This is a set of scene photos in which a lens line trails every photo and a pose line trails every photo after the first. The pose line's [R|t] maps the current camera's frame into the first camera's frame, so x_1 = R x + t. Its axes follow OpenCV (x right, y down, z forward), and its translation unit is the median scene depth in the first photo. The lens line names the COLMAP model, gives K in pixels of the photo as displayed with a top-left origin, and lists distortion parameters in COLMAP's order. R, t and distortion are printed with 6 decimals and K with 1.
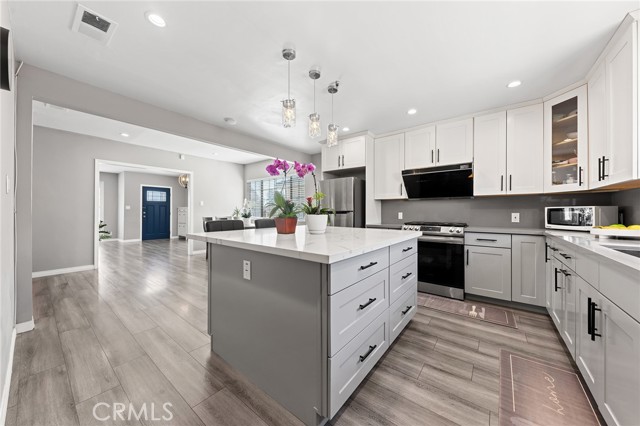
lens RADIAL K [[229.3, 0, 319.6], [0, 229.3, 211.2], [0, 0, 1]] dist [0.000680, -0.003439]
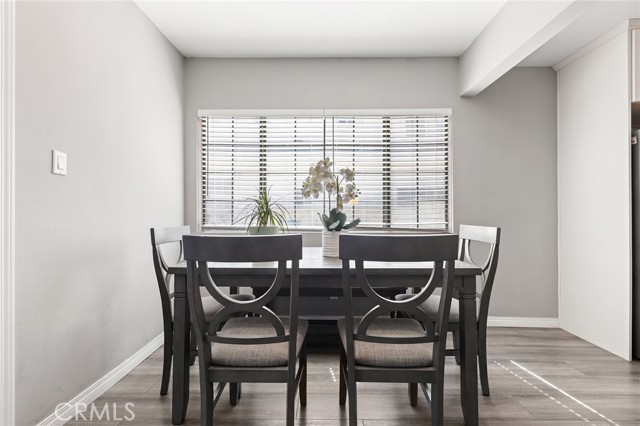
lens RADIAL K [[283.7, 0, 320.0], [0, 283.7, 213.0], [0, 0, 1]] dist [-0.001657, -0.000350]
pose [[0.794391, 0.001249, 0.607405, -1.116445], [-0.000400, 0.999999, -0.001533, 0.025729], [-0.607406, 0.000975, 0.794391, 1.527423]]
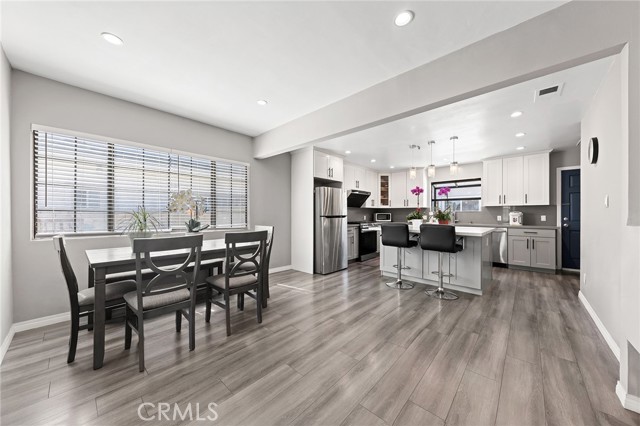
lens RADIAL K [[223.3, 0, 313.8], [0, 223.3, 214.6], [0, 0, 1]] dist [0.000738, -0.000146]
pose [[0.100422, -0.004008, 0.994937, -1.591705], [-0.003632, 0.999984, 0.004395, -0.013630], [-0.994938, -0.004055, 0.100405, 1.458834]]
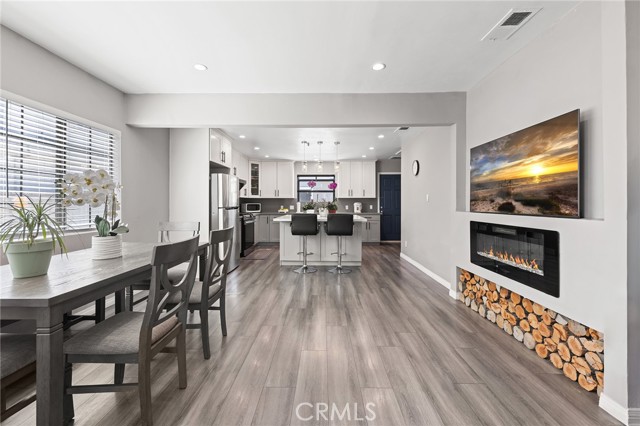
lens RADIAL K [[260.7, 0, 311.8], [0, 260.7, 203.6], [0, 0, 1]] dist [-0.000233, 0.000012]
pose [[-0.588085, -0.003121, 0.808793, -1.613728], [-0.003110, 0.999994, 0.001598, -0.025858], [-0.808793, -0.001575, -0.588091, 2.056052]]
